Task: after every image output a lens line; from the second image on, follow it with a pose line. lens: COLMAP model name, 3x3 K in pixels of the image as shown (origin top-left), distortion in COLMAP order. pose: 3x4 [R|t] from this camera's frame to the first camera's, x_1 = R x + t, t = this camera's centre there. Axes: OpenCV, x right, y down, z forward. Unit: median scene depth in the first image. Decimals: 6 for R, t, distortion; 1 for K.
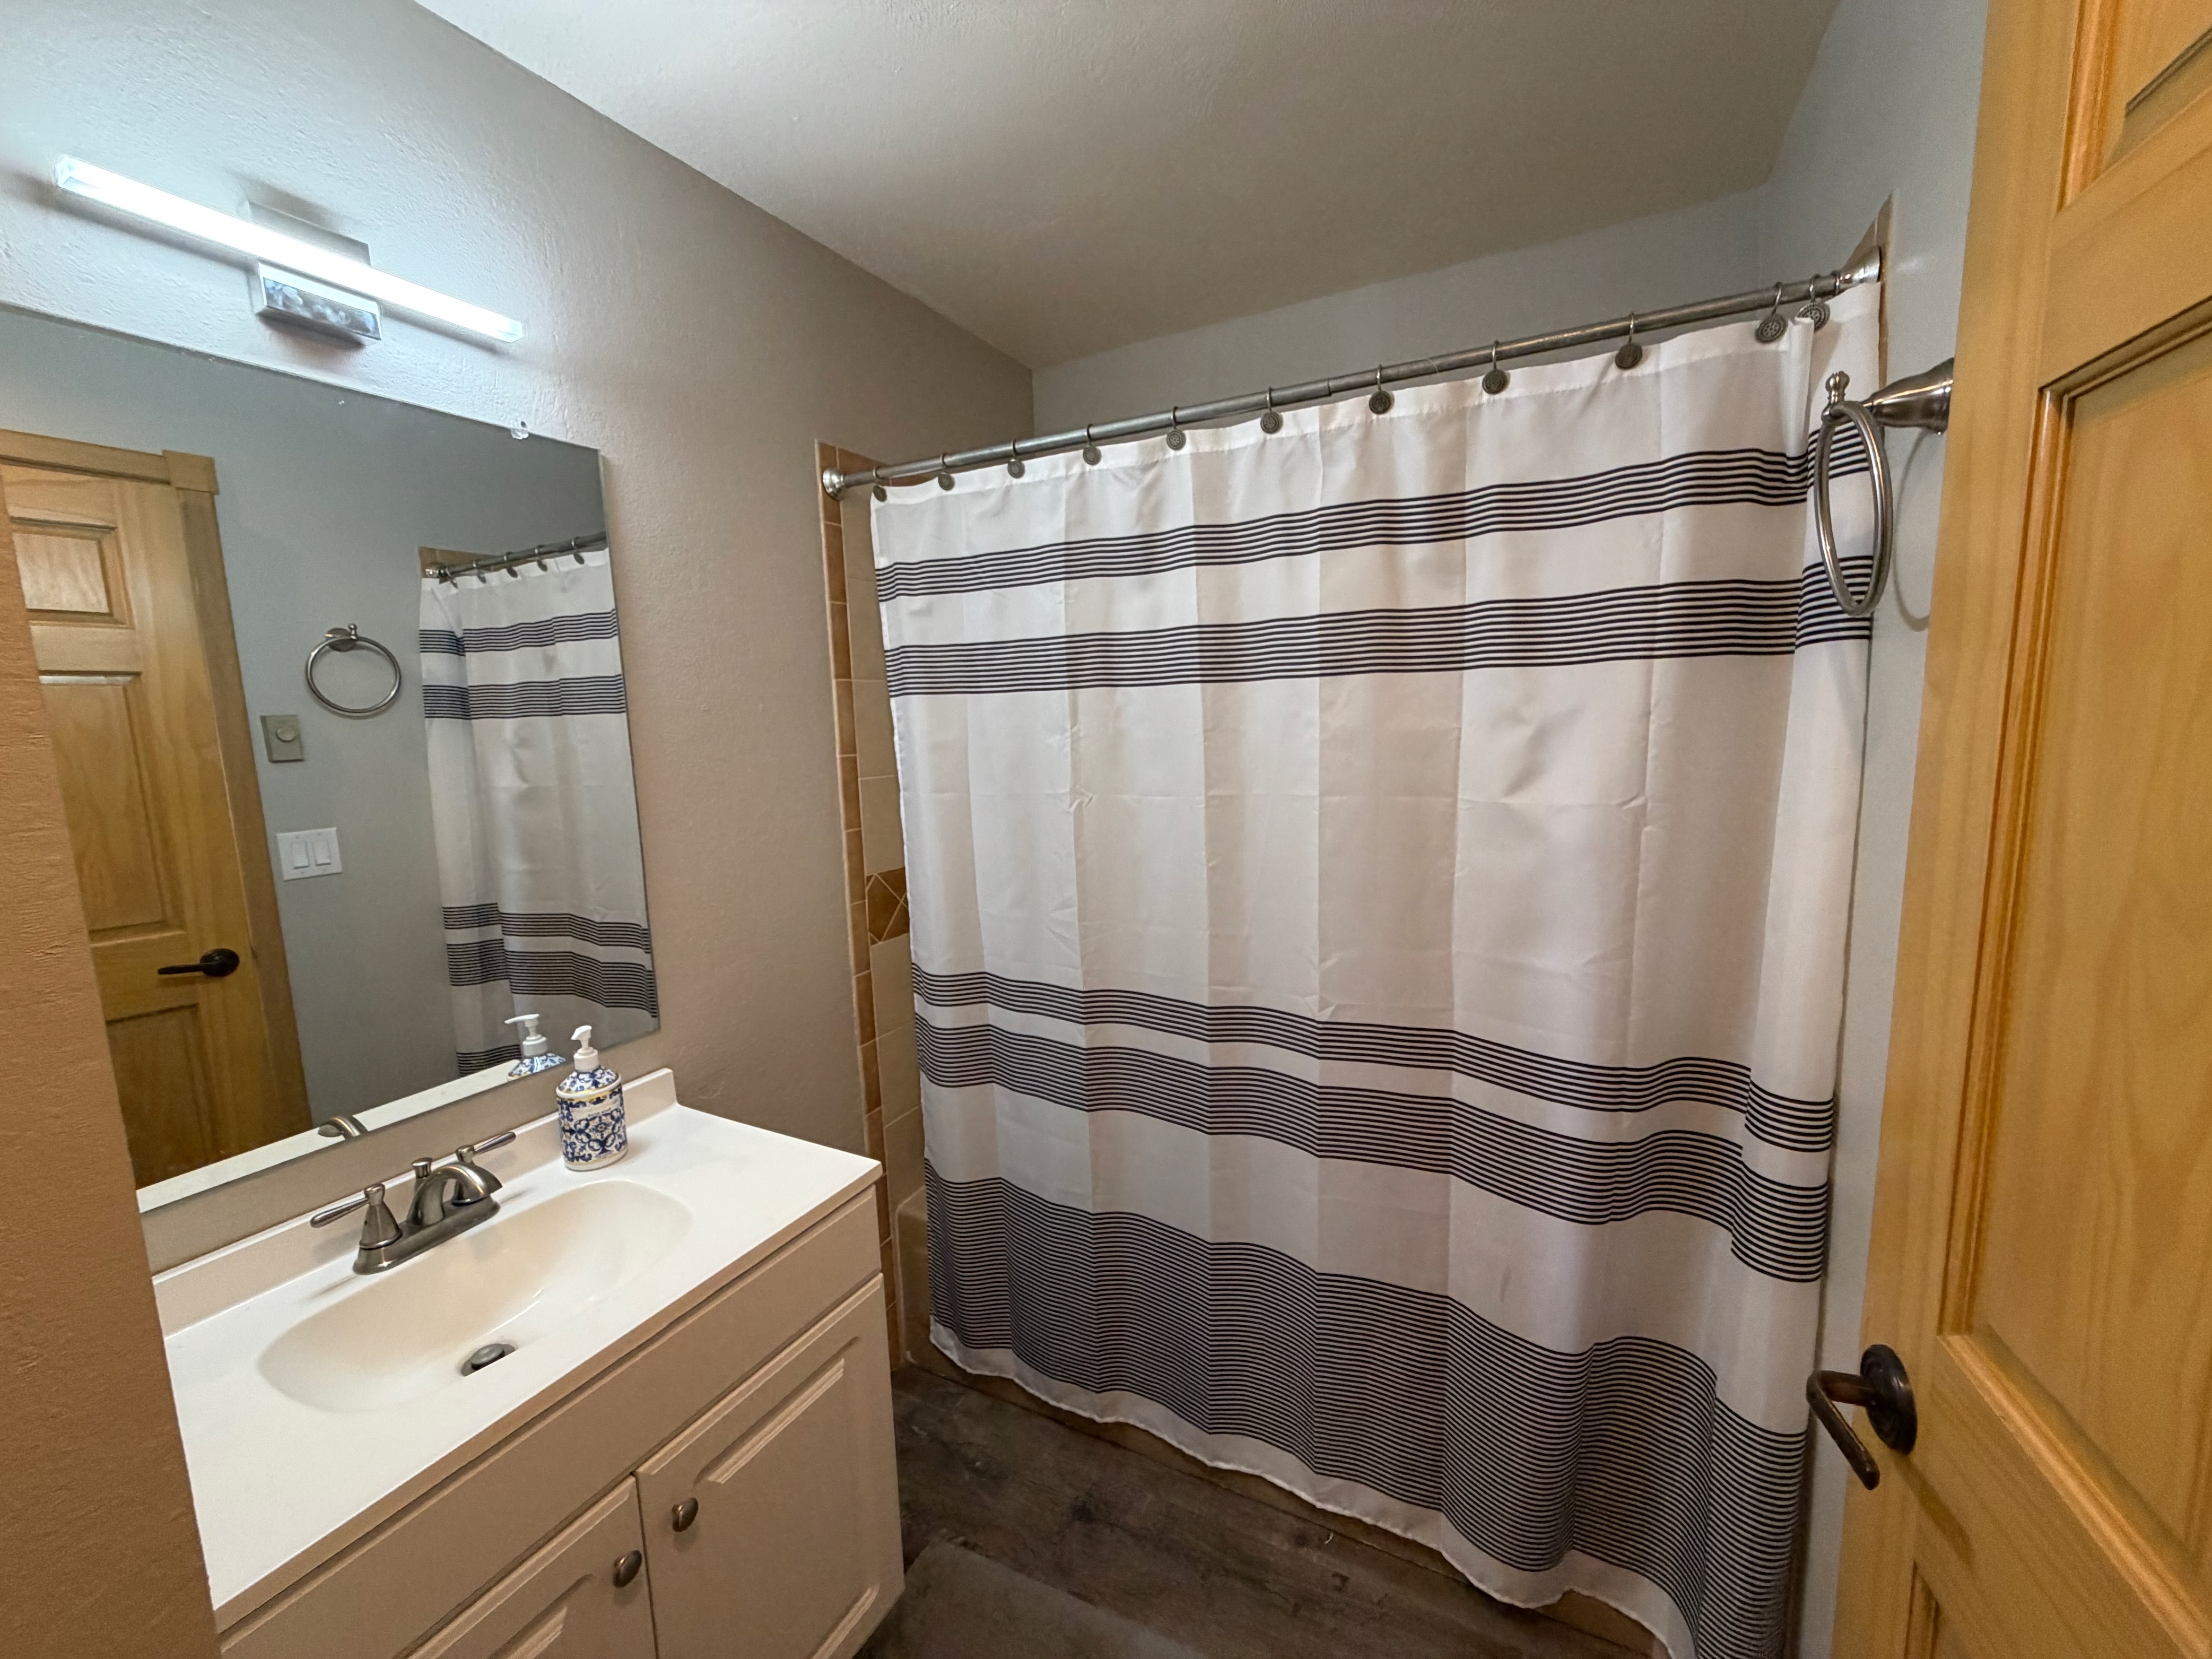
lens RADIAL K [[881.2, 0, 1105.7], [0, 881.2, 835.6], [0, 0, 1]] dist [-0.000989, 0.000768]
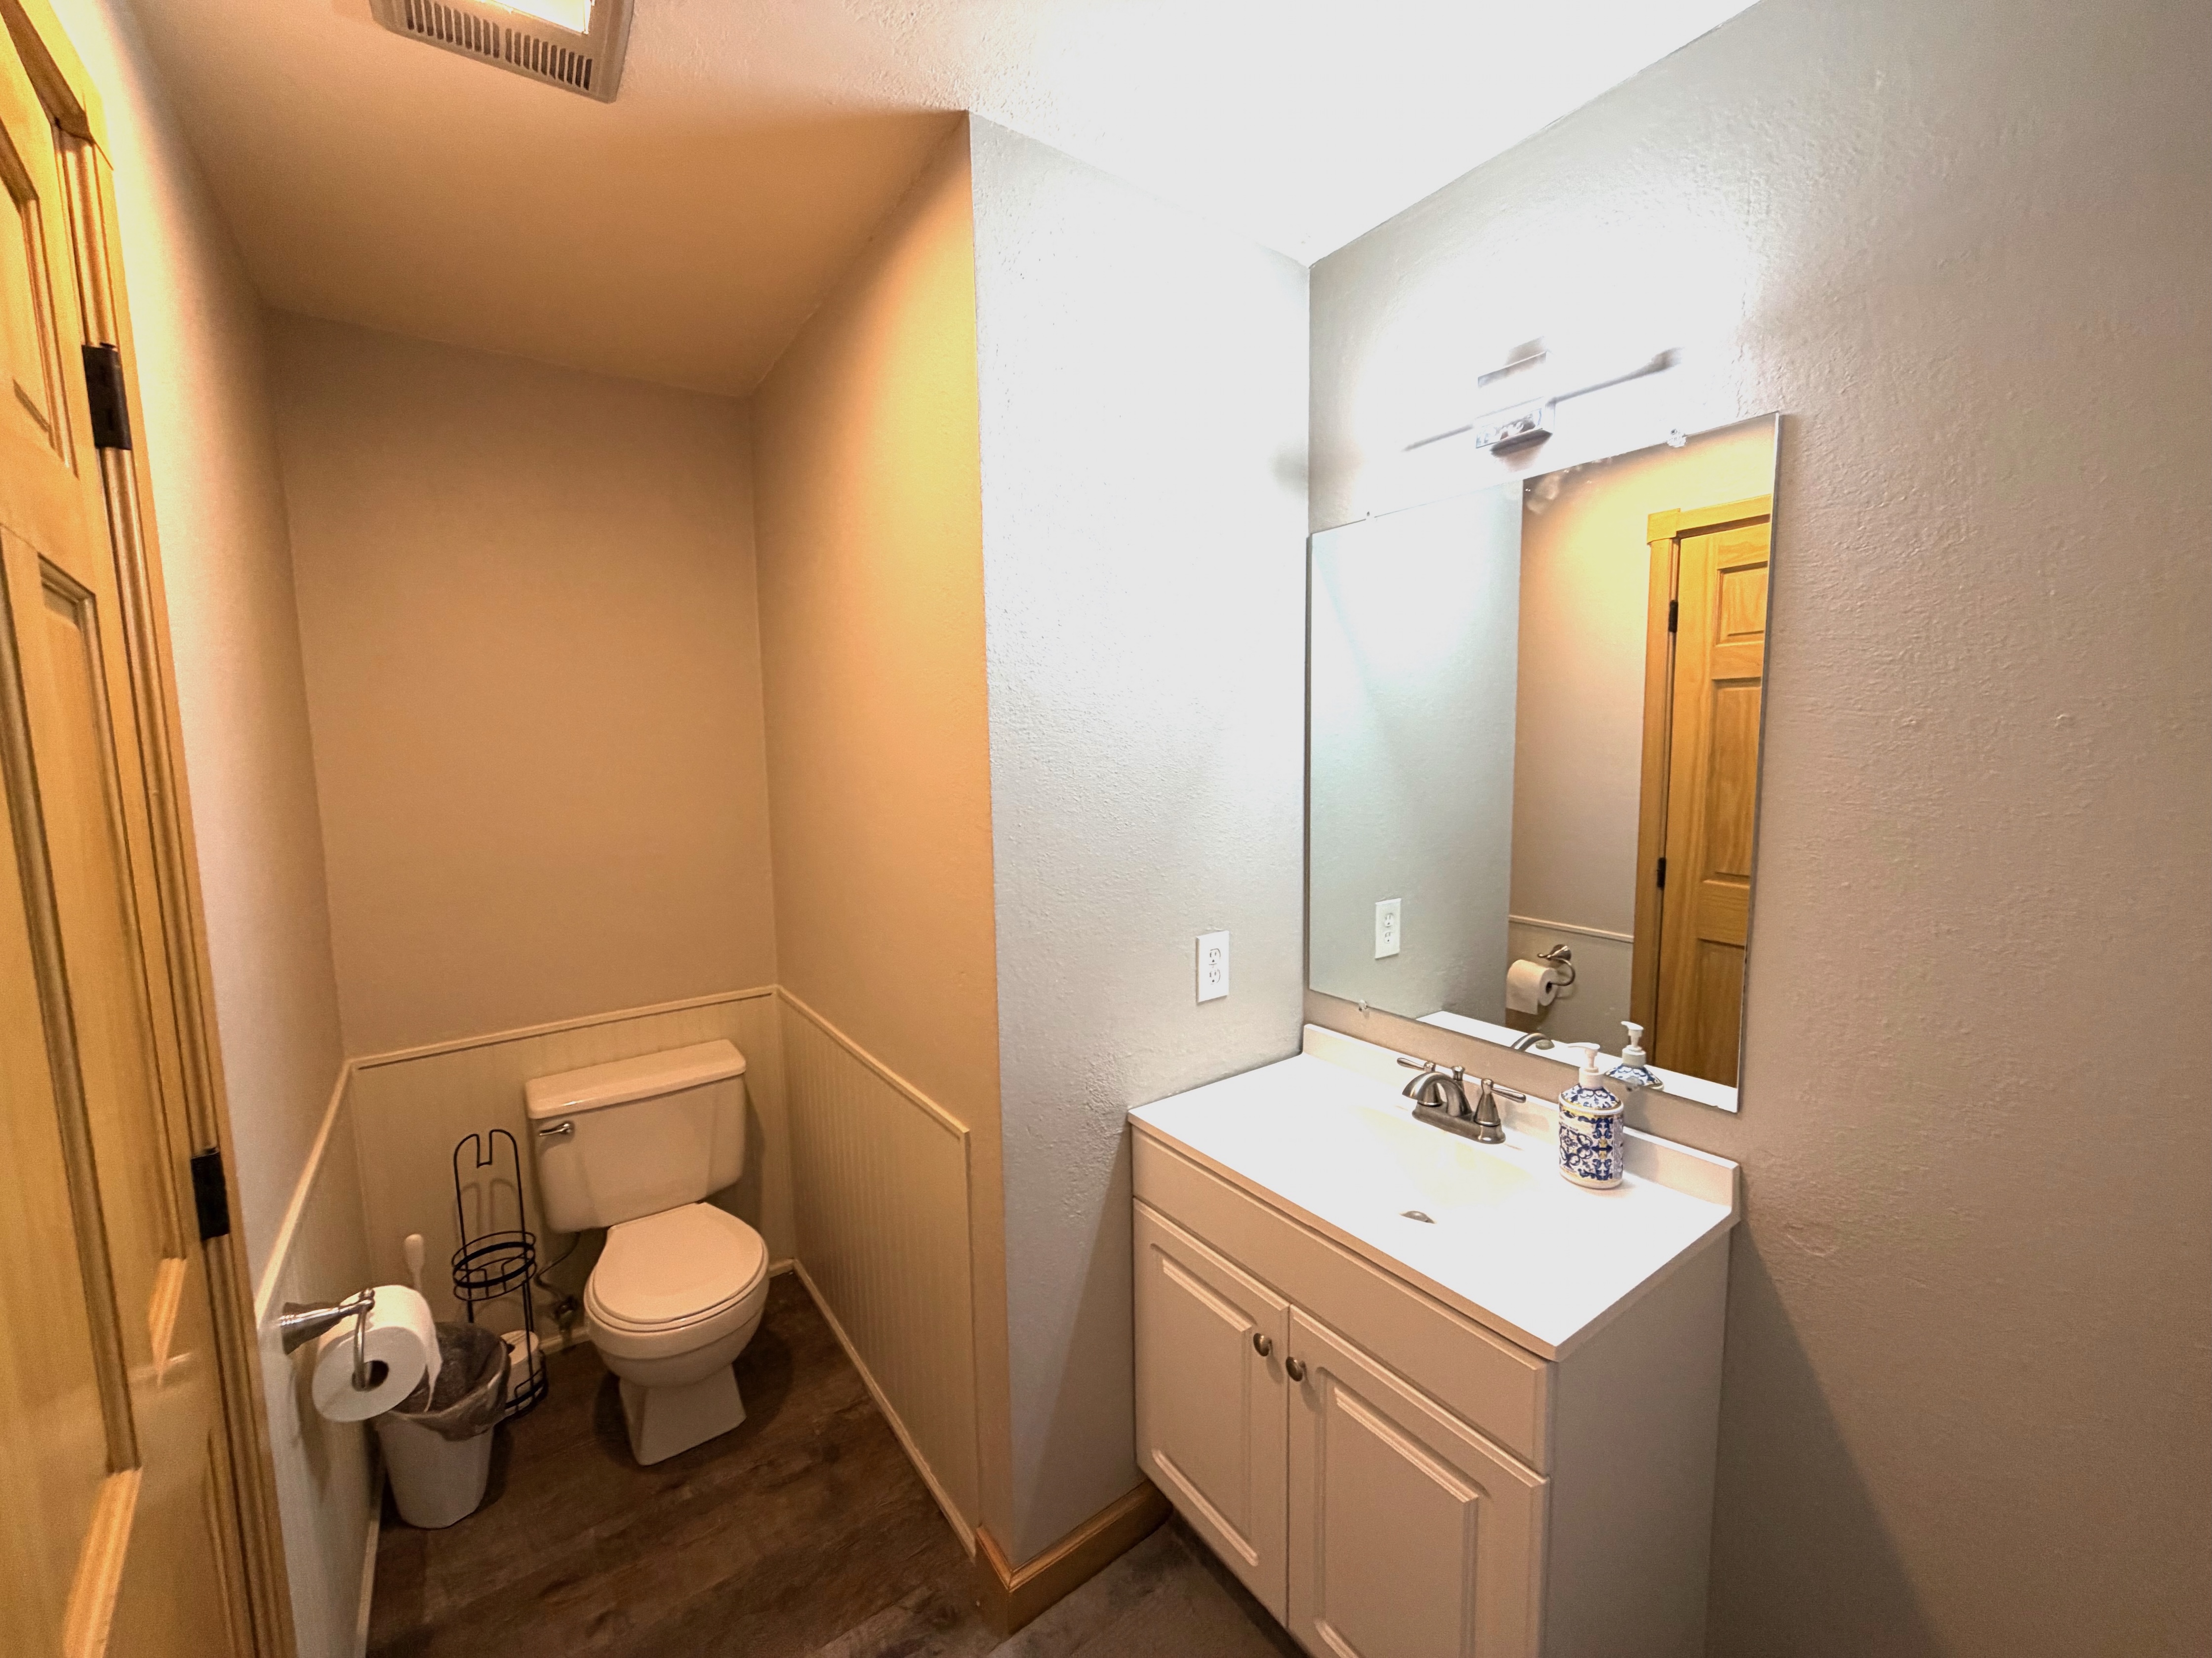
lens RADIAL K [[881.0, 0, 1101.1], [0, 881.0, 825.7], [0, 0, 1]] dist [-0.000989, 0.000768]
pose [[-0.452958, 0.133218, -0.881523, 0.610298], [-0.085319, 0.977757, 0.191602, -0.203153], [0.887440, 0.161998, -0.431517, 1.062132]]
